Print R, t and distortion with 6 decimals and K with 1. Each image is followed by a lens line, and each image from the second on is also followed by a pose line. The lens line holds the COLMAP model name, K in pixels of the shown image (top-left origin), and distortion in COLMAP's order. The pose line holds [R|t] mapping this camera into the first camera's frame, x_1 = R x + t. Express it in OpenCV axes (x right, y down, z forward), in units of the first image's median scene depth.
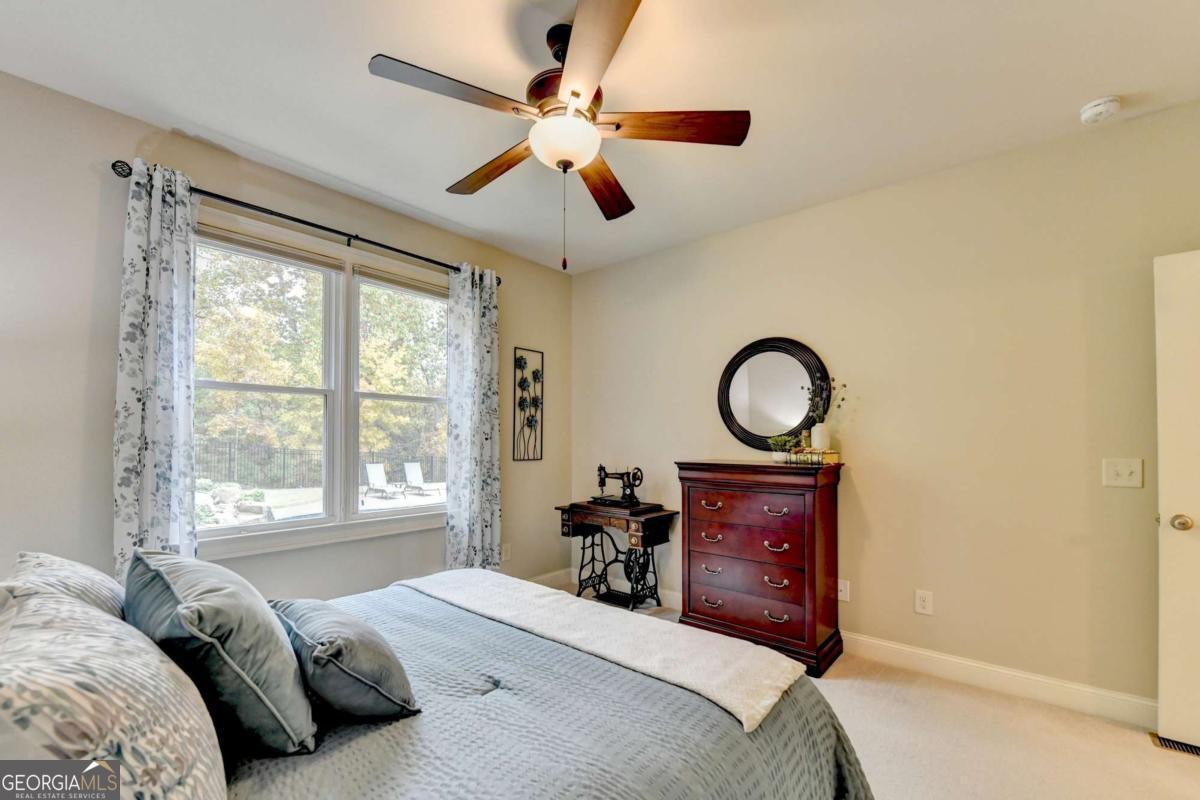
lens RADIAL K [[501.6, 0, 591.3], [0, 501.6, 439.2], [0, 0, 1]] dist [-0.009085, -0.000202]
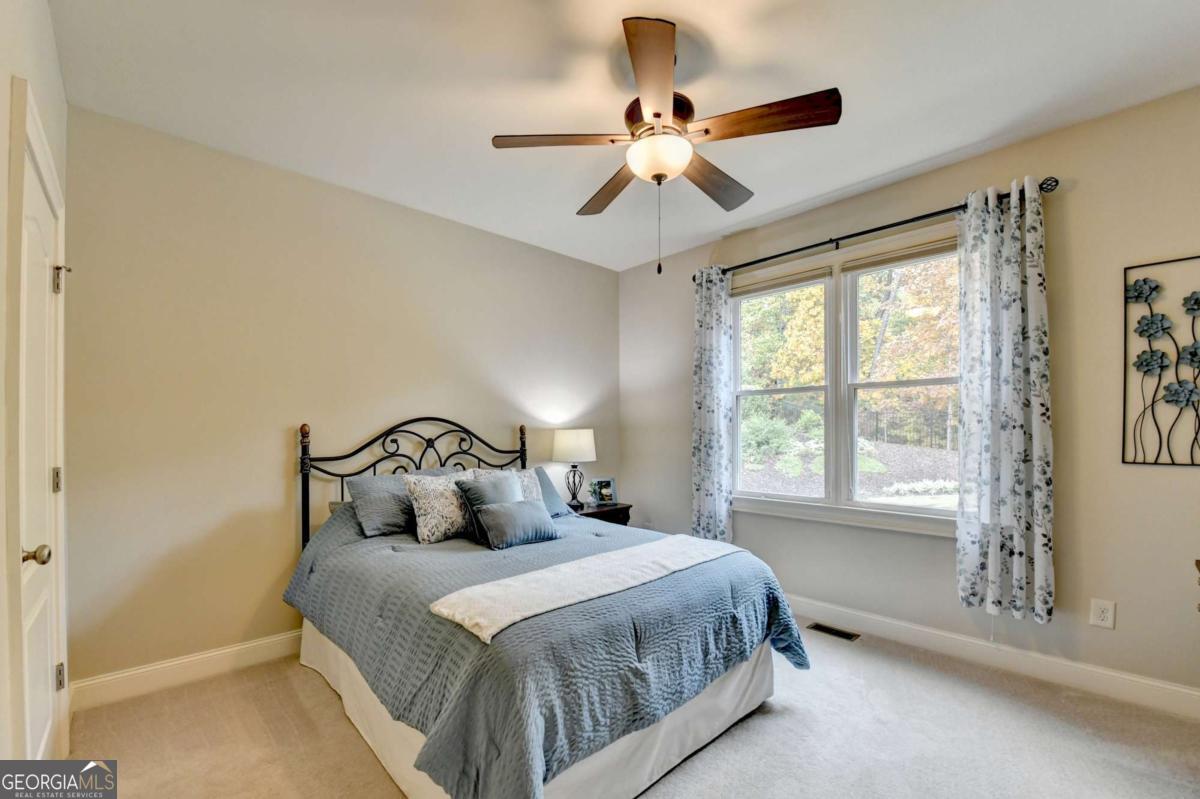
lens RADIAL K [[501.6, 0, 591.3], [0, 501.6, 438.7], [0, 0, 1]] dist [-0.009085, -0.000202]
pose [[-0.106732, 0.010433, -0.994233, 0.562941], [0.005760, 0.999935, 0.009874, 0.006033], [0.994271, -0.004673, -0.106785, 0.514150]]
